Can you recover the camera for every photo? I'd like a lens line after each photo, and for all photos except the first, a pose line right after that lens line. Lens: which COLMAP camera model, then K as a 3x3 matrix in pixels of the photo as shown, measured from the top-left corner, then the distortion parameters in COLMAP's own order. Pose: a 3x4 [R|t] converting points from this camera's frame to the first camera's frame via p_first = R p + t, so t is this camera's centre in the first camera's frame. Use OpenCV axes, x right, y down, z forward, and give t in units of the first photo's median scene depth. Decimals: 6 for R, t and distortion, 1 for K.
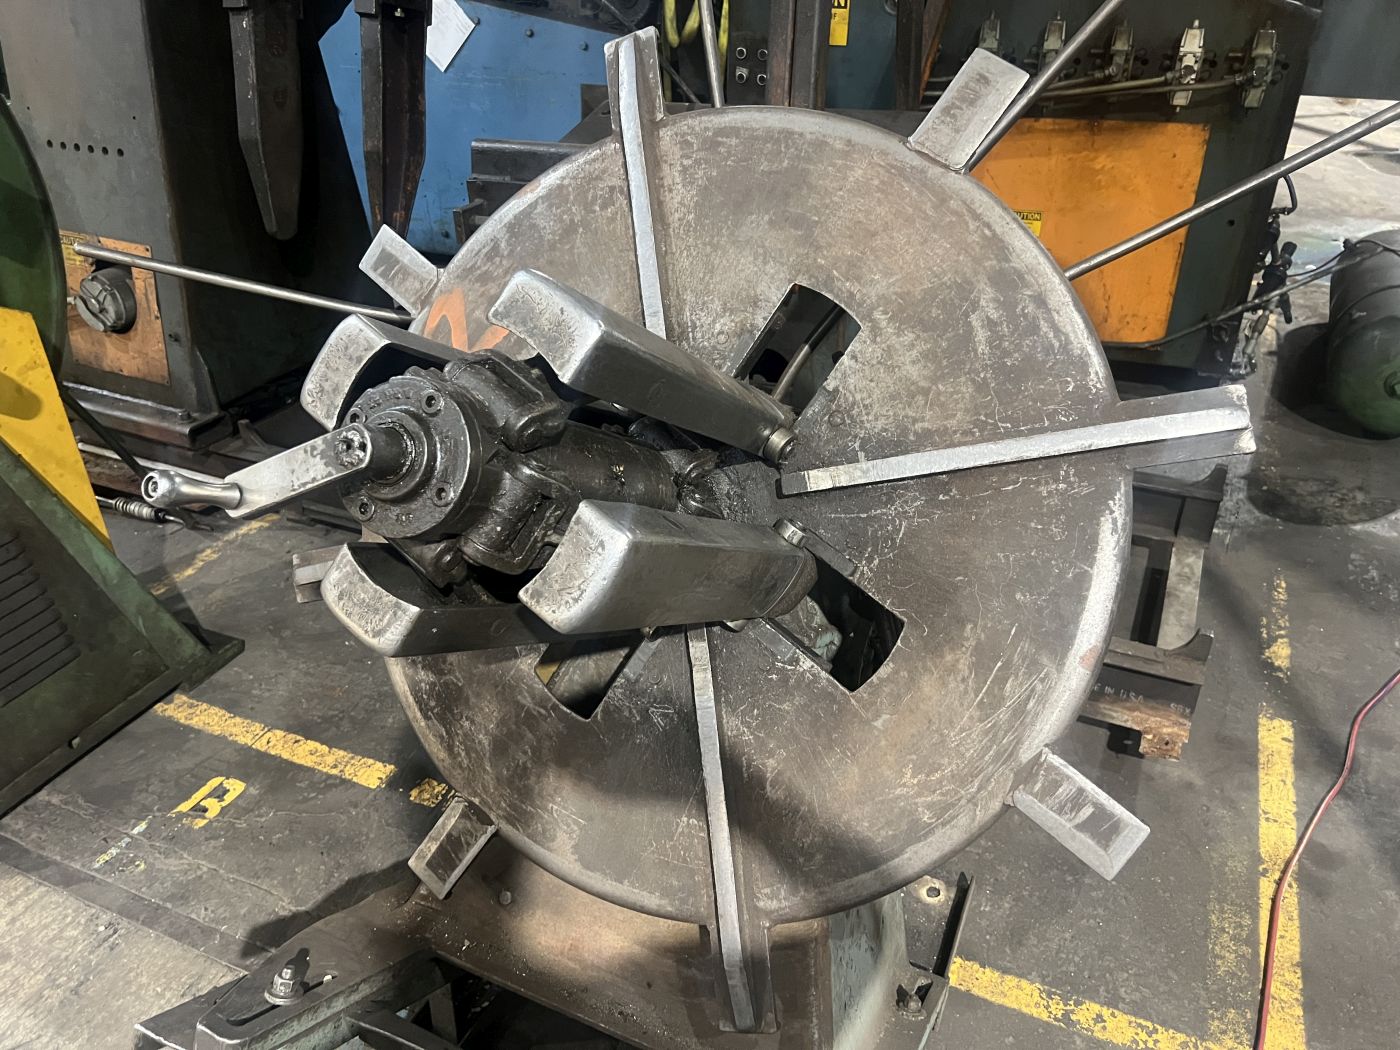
lens RADIAL K [[1006.4, 0, 700.0], [0, 1006.4, 525.0], [0, 0, 1]] dist [-0.001874, -0.028583]
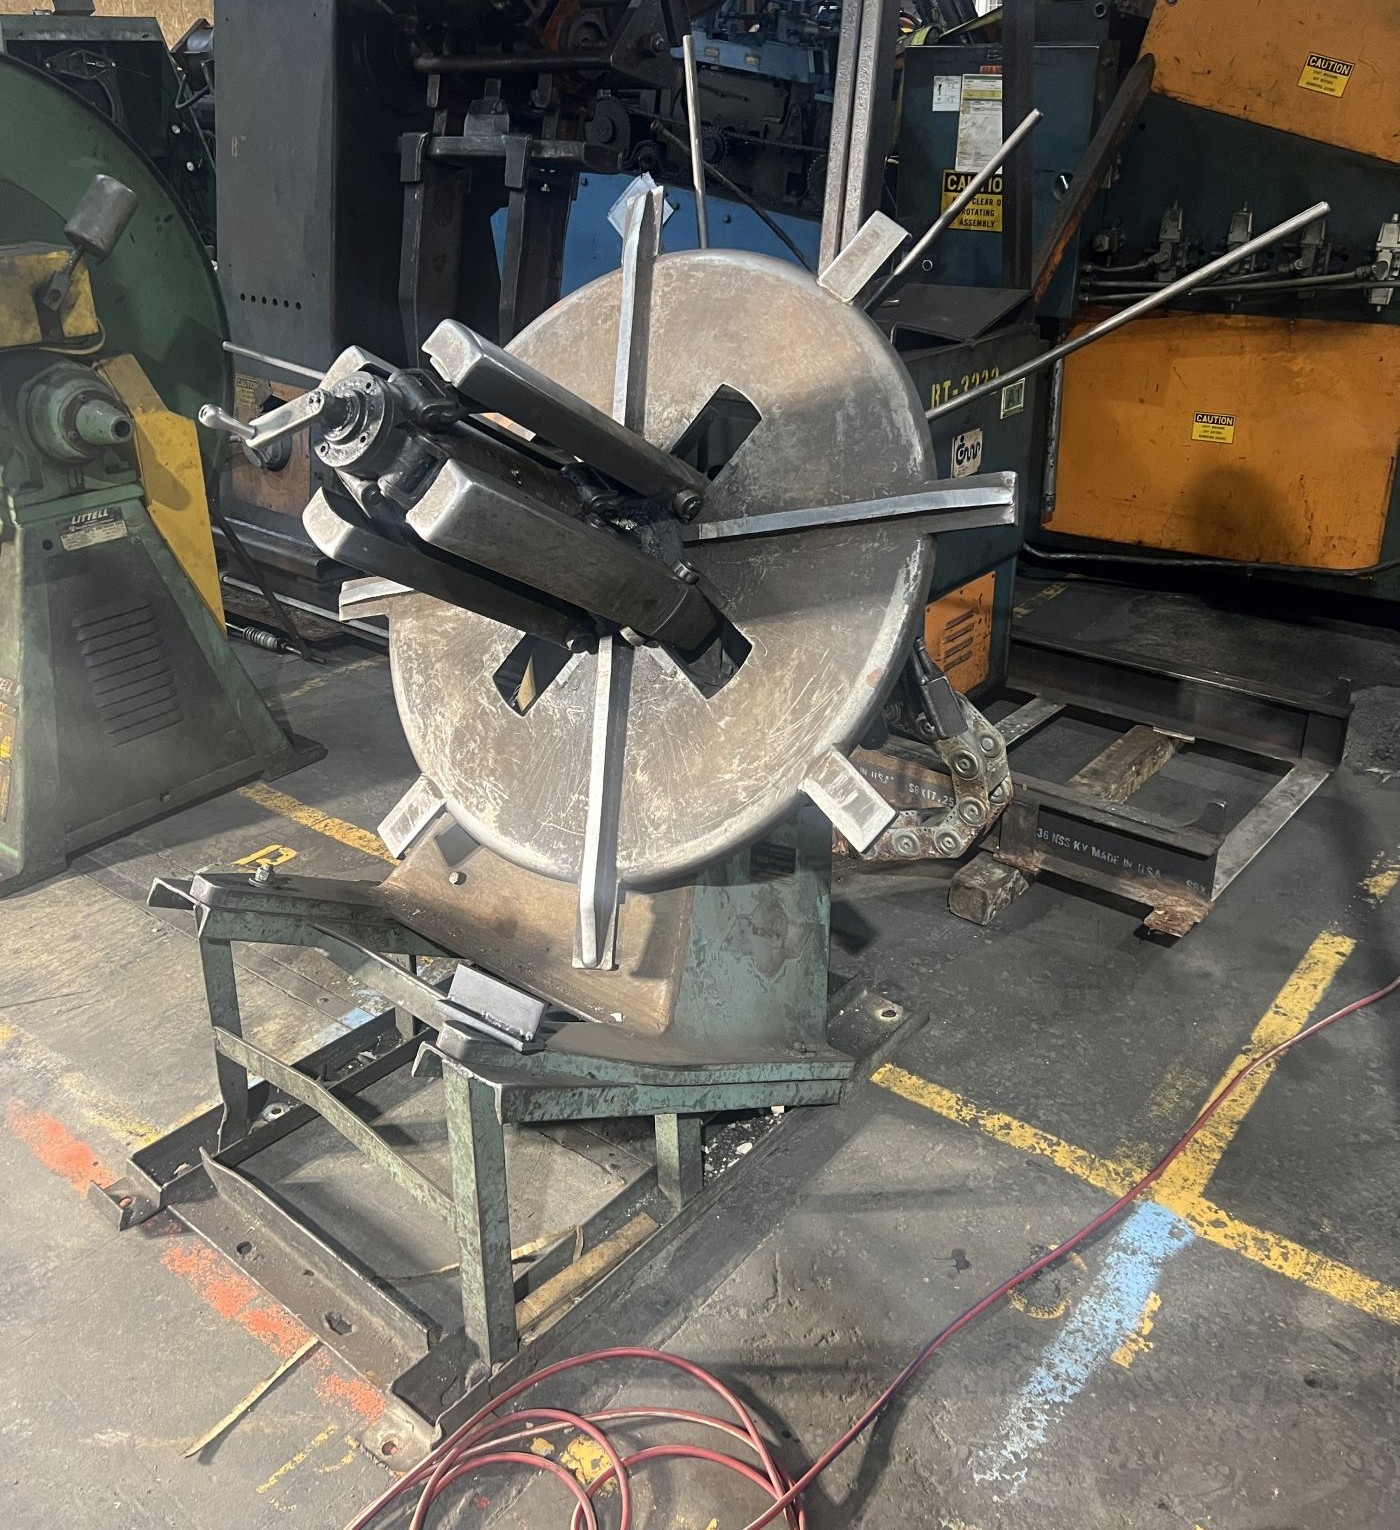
lens RADIAL K [[1368.4, 0, 700.0], [0, 1368.4, 765.0], [0, 0, 1]] dist [-0.080050, 0.097470]
pose [[0.965860, 0.138220, -0.219111, 0.517108], [-0.152085, 0.987218, -0.047646, 0.324493], [0.209725, 0.079343, 0.974536, -0.644228]]
